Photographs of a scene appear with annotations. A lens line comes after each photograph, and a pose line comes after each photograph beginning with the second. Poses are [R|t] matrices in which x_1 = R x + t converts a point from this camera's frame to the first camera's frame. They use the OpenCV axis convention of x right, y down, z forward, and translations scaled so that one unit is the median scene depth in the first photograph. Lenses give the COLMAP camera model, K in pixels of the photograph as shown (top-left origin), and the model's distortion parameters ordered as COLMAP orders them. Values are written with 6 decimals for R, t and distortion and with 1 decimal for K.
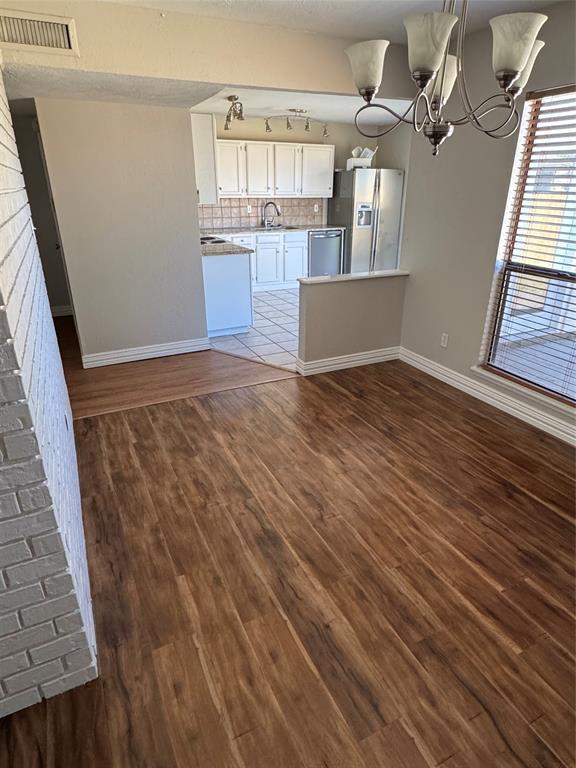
lens RADIAL K [[461.4, 0, 293.7], [0, 461.4, 384.3], [0, 0, 1]] dist [-0.000799, 0.001060]
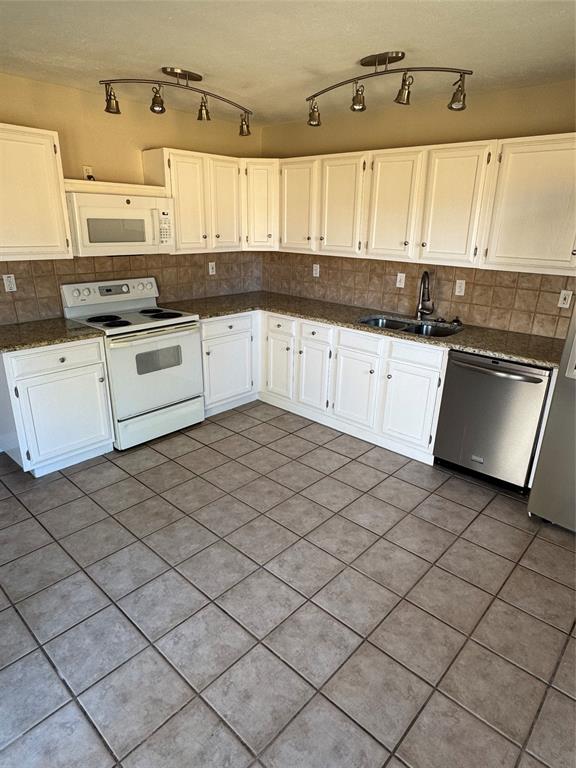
lens RADIAL K [[461.4, 0, 289.9], [0, 461.4, 385.0], [0, 0, 1]] dist [-0.000799, 0.001060]
pose [[0.360574, 0.317752, -0.876938, 0.351844], [-0.384803, 0.907120, 0.170467, -0.314645], [0.849654, 0.275983, 0.449356, 0.696000]]
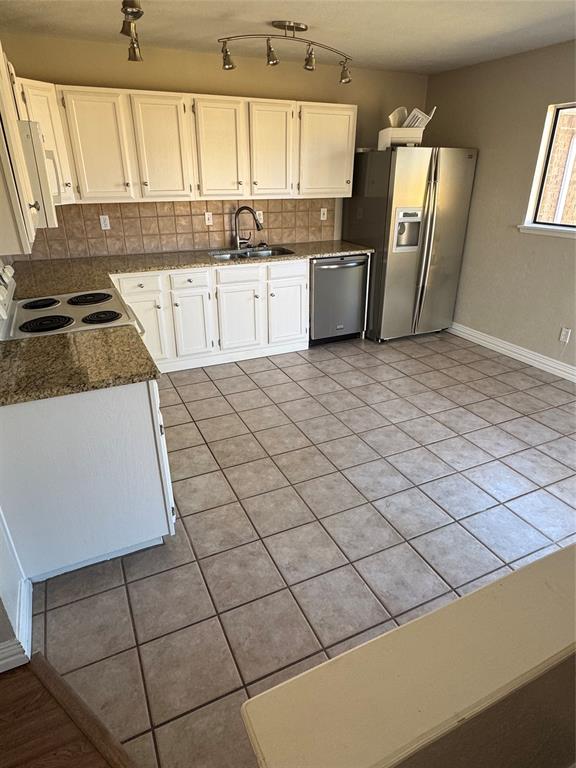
lens RADIAL K [[461.4, 0, 289.0], [0, 461.4, 383.8], [0, 0, 1]] dist [-0.000799, 0.001060]
pose [[0.999837, 0.004906, -0.017368, 0.015935], [-0.004413, 0.999590, 0.028273, -0.190475], [0.017500, -0.028192, 0.999449, 0.418840]]
